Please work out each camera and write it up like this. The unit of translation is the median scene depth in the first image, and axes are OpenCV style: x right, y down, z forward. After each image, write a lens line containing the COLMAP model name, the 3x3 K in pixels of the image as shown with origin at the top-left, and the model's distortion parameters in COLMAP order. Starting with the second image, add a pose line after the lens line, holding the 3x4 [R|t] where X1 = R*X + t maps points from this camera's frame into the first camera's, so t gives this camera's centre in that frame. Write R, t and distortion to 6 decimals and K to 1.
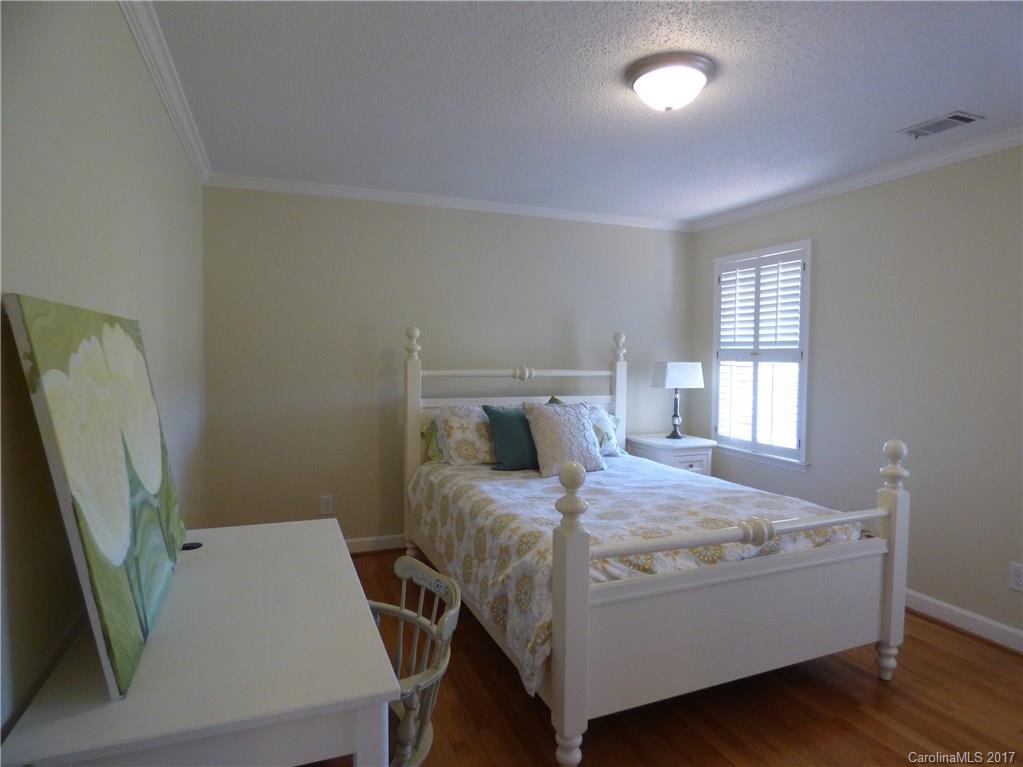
lens RADIAL K [[611.1, 0, 511.0], [0, 611.1, 385.9], [0, 0, 1]] dist [-0.007412, -0.001016]
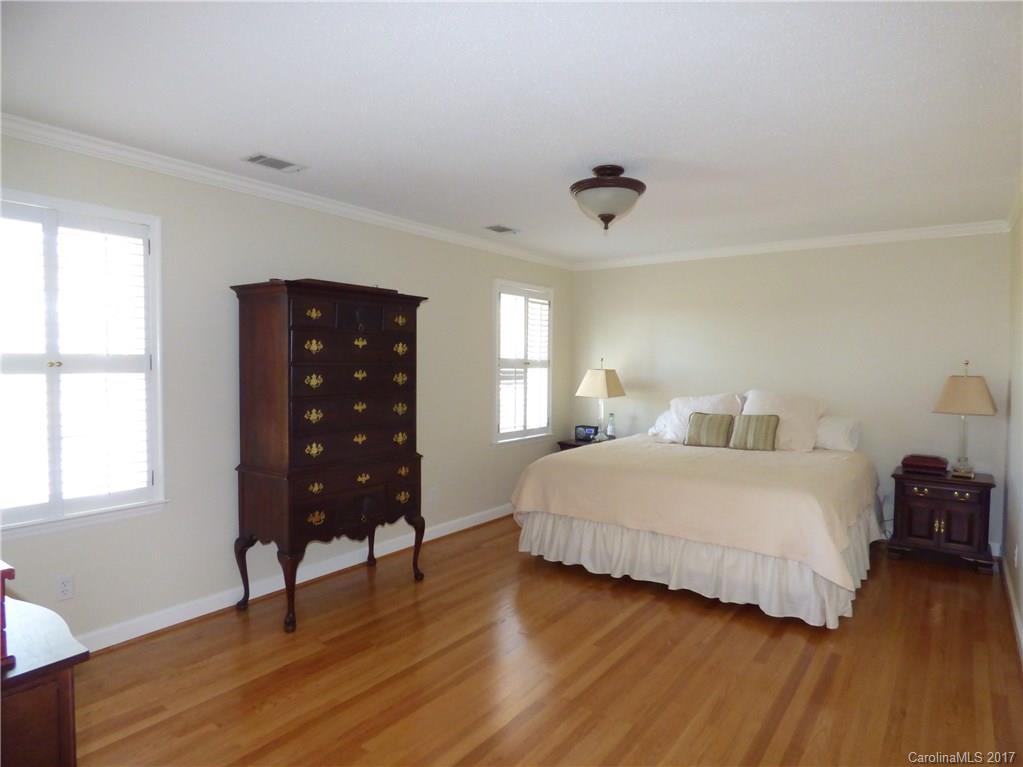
lens RADIAL K [[611.1, 0, 510.1], [0, 611.1, 384.0], [0, 0, 1]] dist [-0.007412, -0.001016]
pose [[-0.536202, -0.026333, 0.843679, -0.413359], [0.042276, 0.997421, 0.058000, -0.049014], [-0.843030, 0.066767, -0.533706, 1.020310]]
